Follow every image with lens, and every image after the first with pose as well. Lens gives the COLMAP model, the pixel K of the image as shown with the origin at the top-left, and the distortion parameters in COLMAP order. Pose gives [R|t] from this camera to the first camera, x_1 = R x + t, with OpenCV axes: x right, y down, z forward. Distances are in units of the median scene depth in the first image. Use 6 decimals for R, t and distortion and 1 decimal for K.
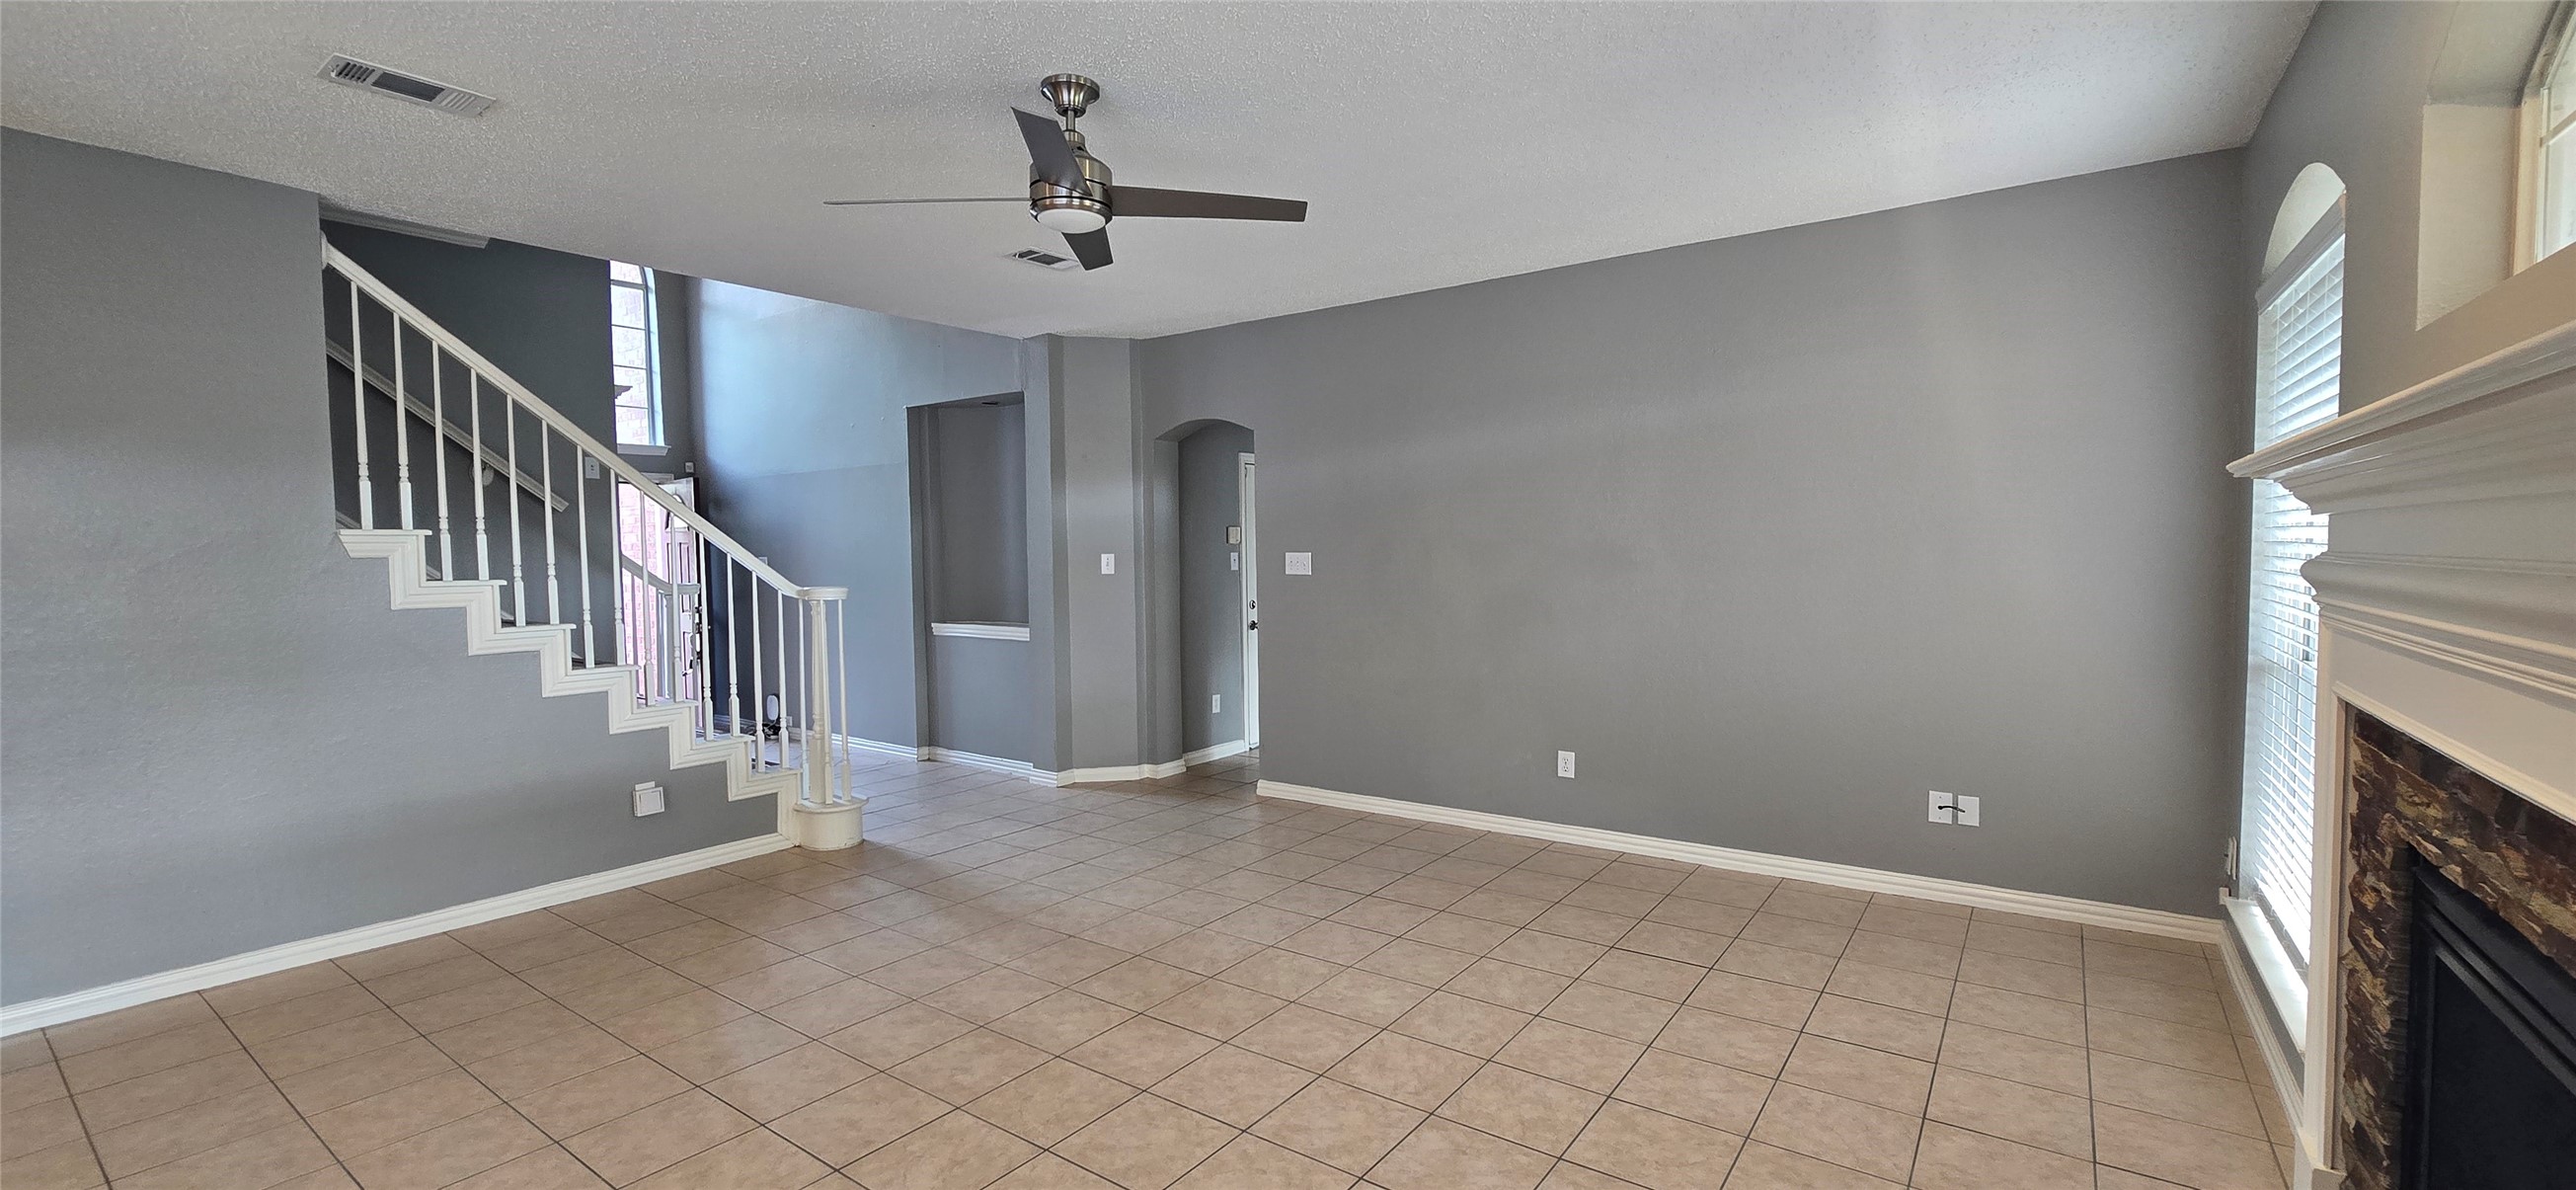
lens RADIAL K [[1055.1, 0, 1283.9], [0, 1055.1, 606.2], [0, 0, 1]] dist [0.004292, -0.000282]
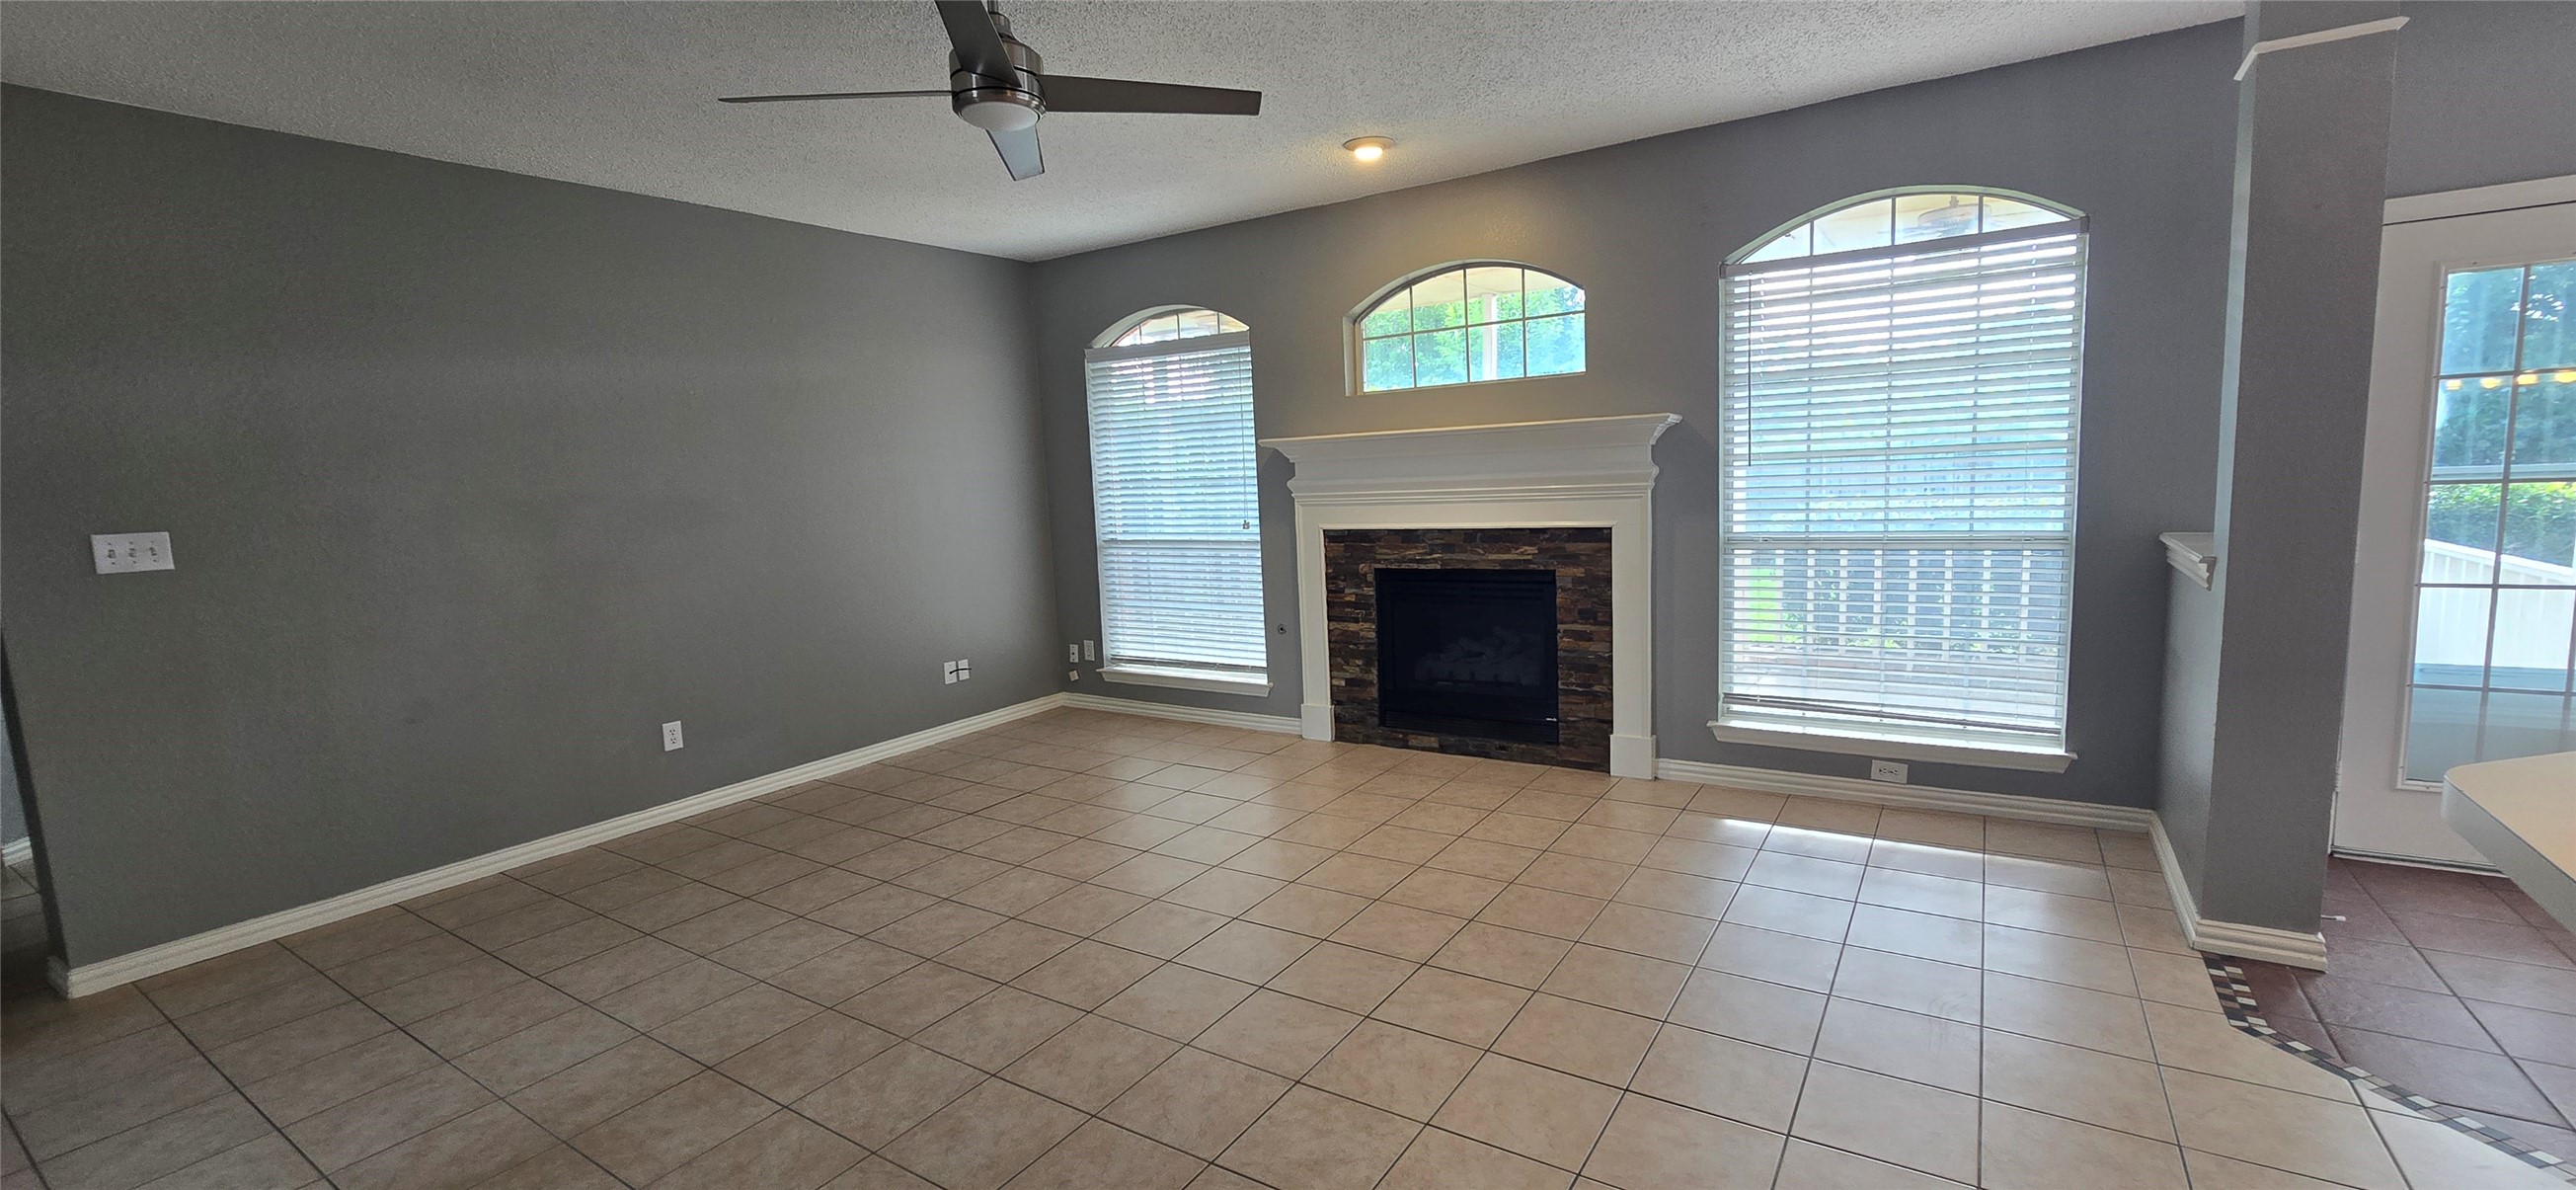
lens RADIAL K [[1055.1, 0, 1276.5], [0, 1055.1, 587.6], [0, 0, 1]] dist [0.004292, -0.000282]
pose [[-0.039580, -0.098402, 0.994359, -0.879691], [0.101099, 0.989638, 0.101959, -0.028062], [-0.994089, 0.104564, -0.029221, 0.633687]]
